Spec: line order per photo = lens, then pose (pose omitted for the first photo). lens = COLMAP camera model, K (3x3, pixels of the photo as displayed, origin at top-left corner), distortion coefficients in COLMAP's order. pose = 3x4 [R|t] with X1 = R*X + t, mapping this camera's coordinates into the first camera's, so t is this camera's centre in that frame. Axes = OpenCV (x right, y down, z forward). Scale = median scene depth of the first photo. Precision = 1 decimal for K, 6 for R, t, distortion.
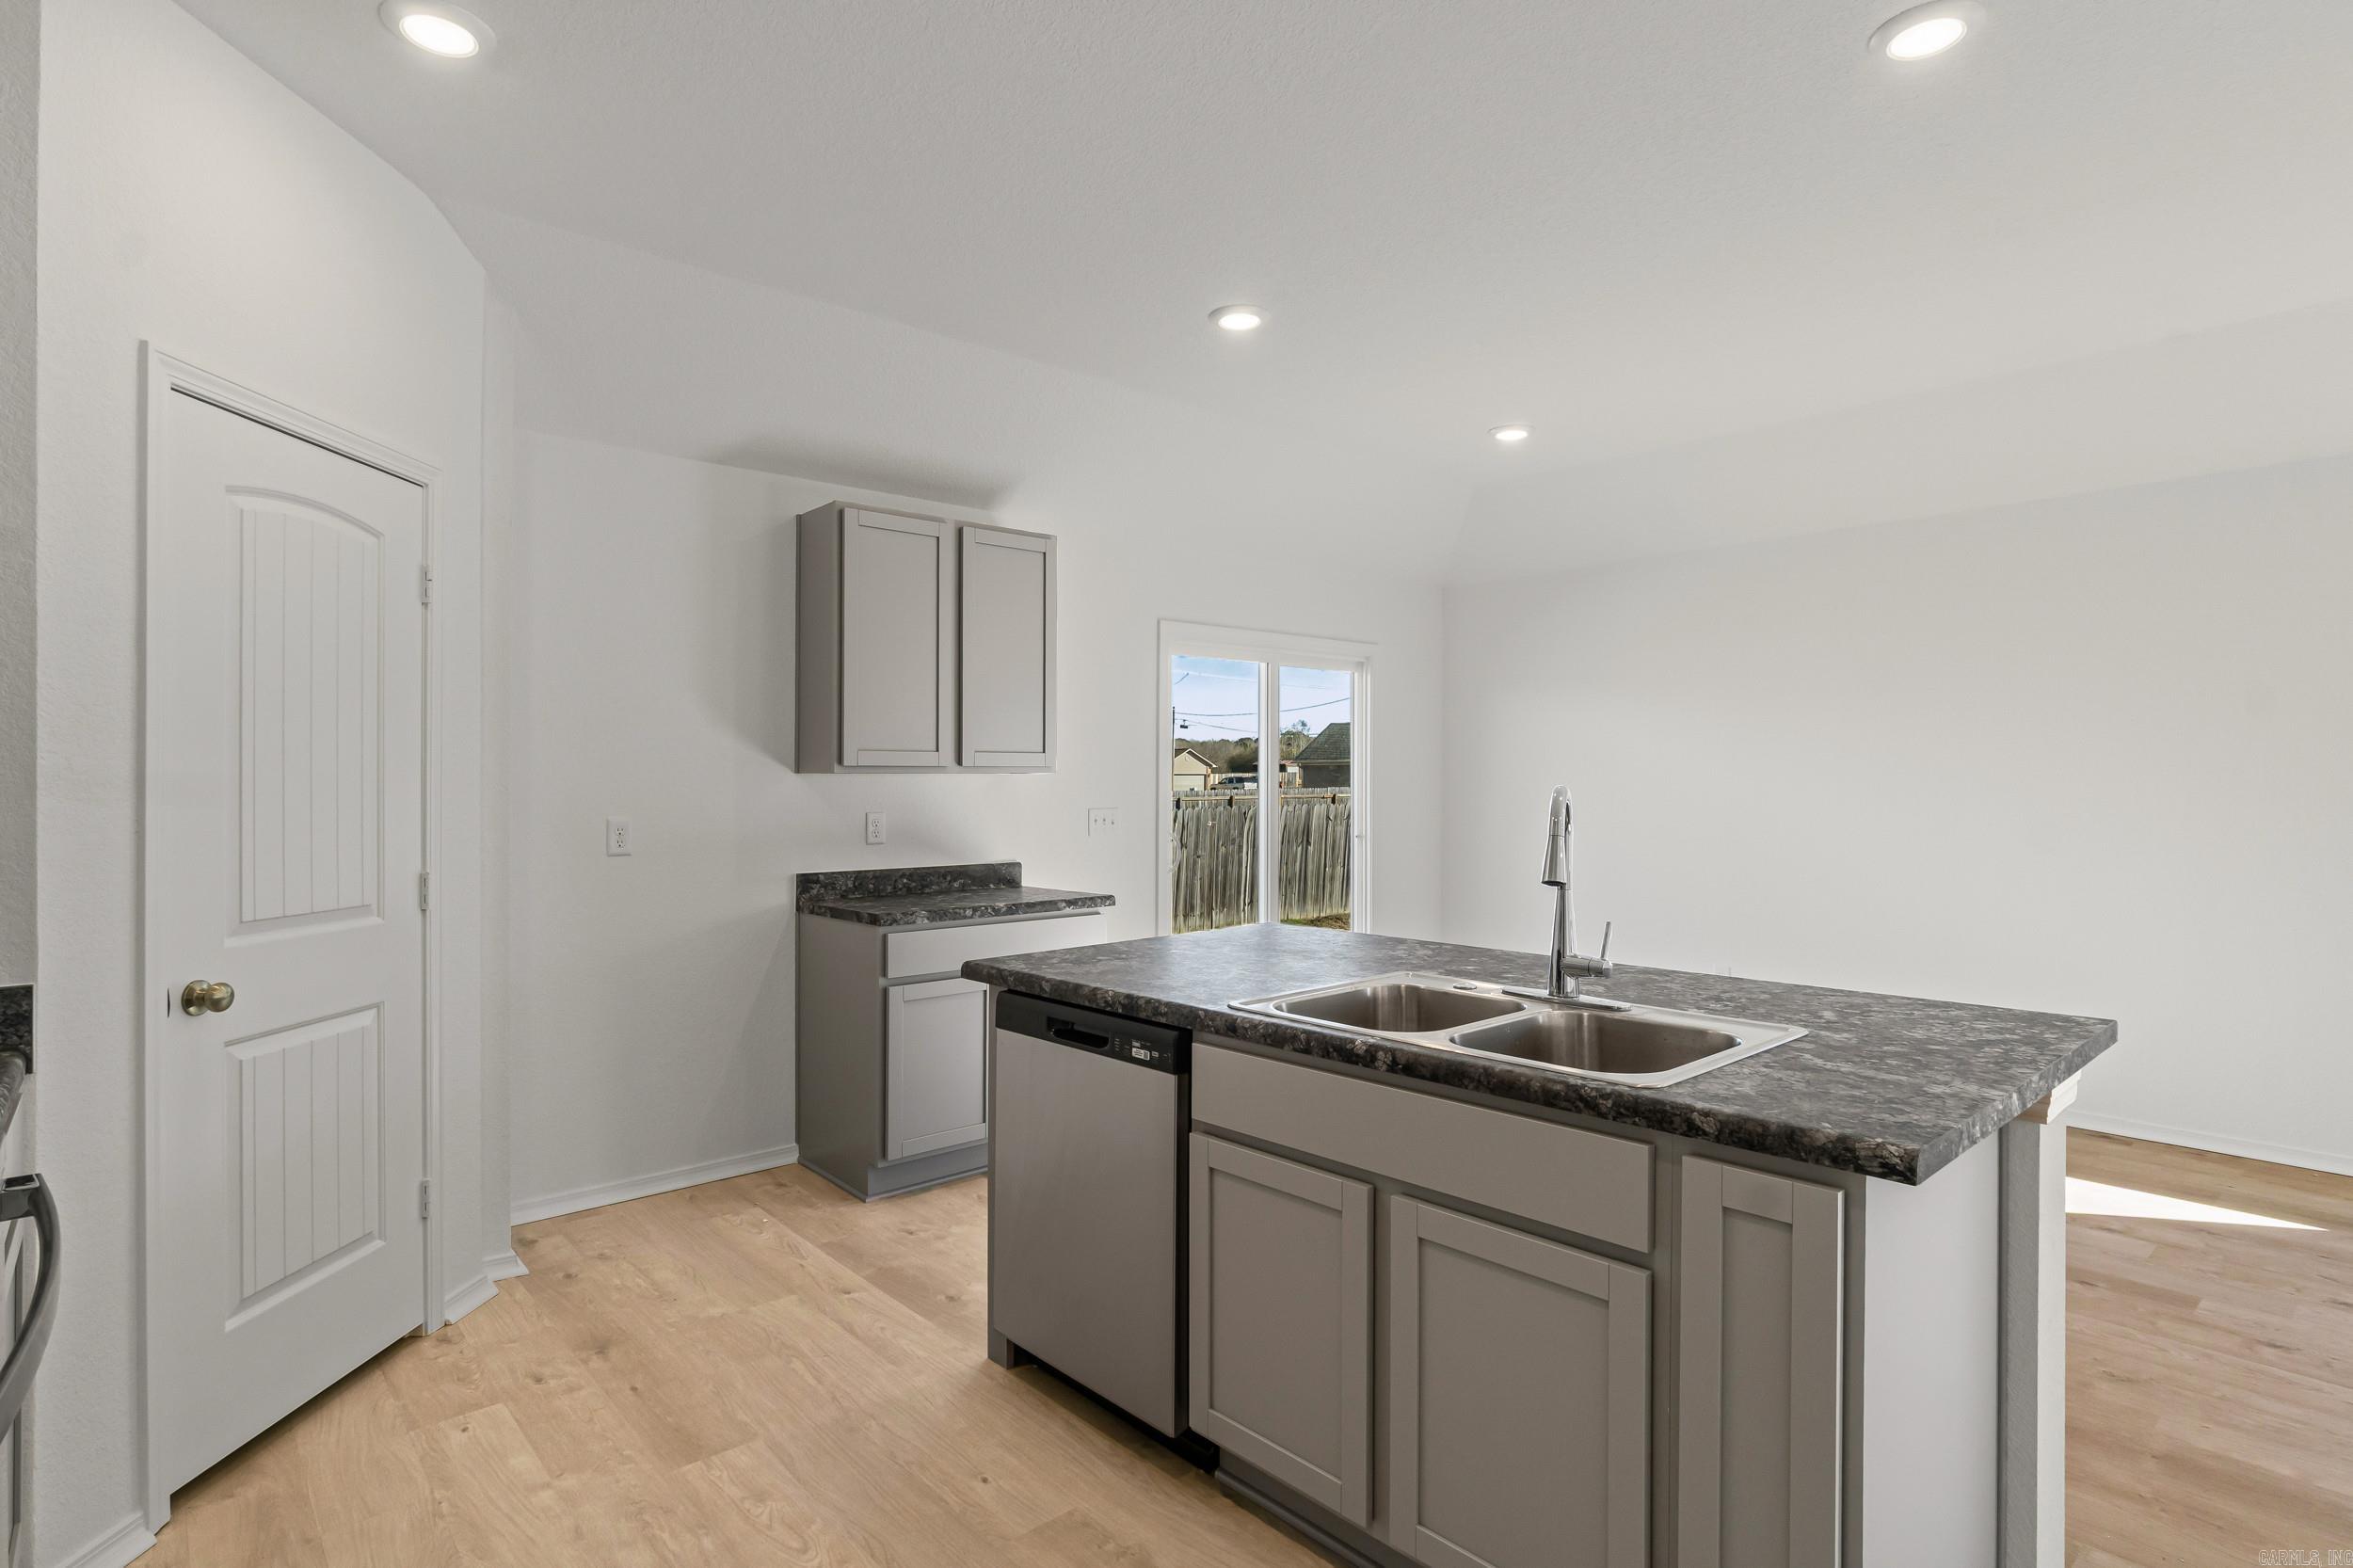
lens RADIAL K [[1200.6, 0, 1176.5], [0, 1200.6, 784.0], [0, 0, 1]] dist [-0.010640, 0.000749]
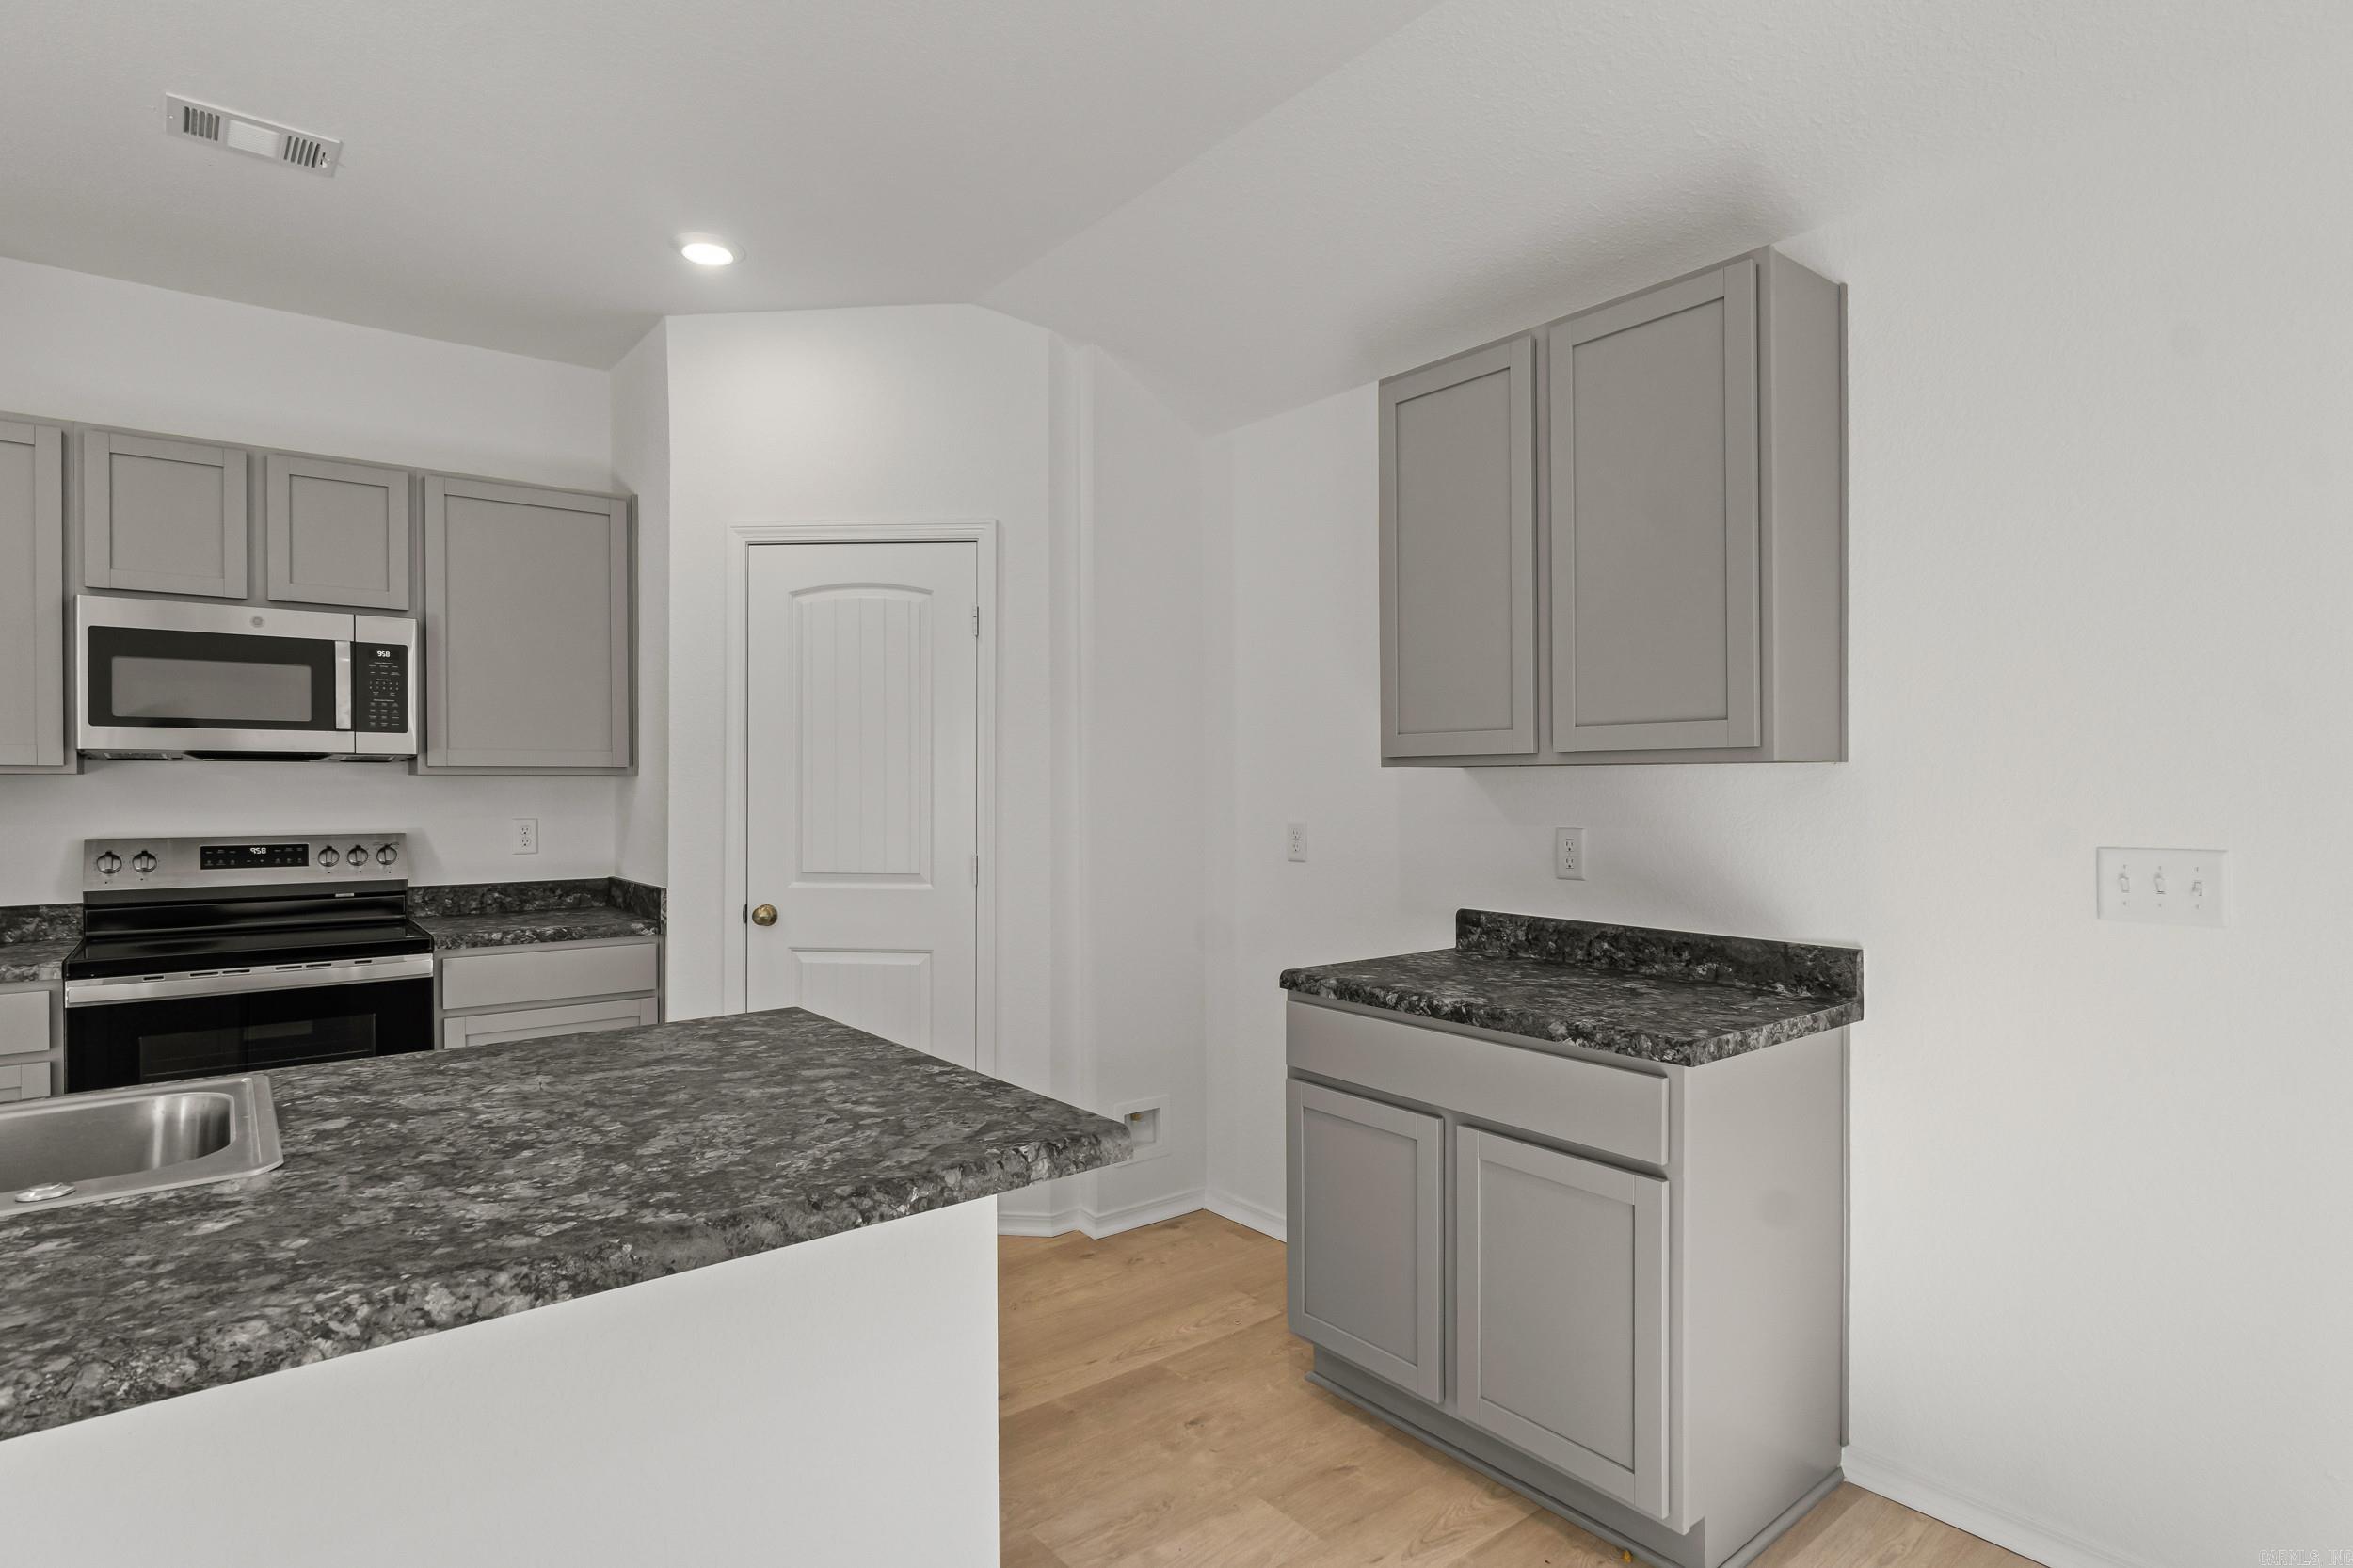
lens RADIAL K [[1200.6, 0, 1176.5], [0, 1200.6, 784.0], [0, 0, 1]] dist [-0.010640, 0.000749]
pose [[-0.065357, 0.005201, -0.997848, 0.446280], [0.002499, 0.999984, 0.005049, -0.003410], [0.997859, -0.002164, -0.065369, 0.970983]]
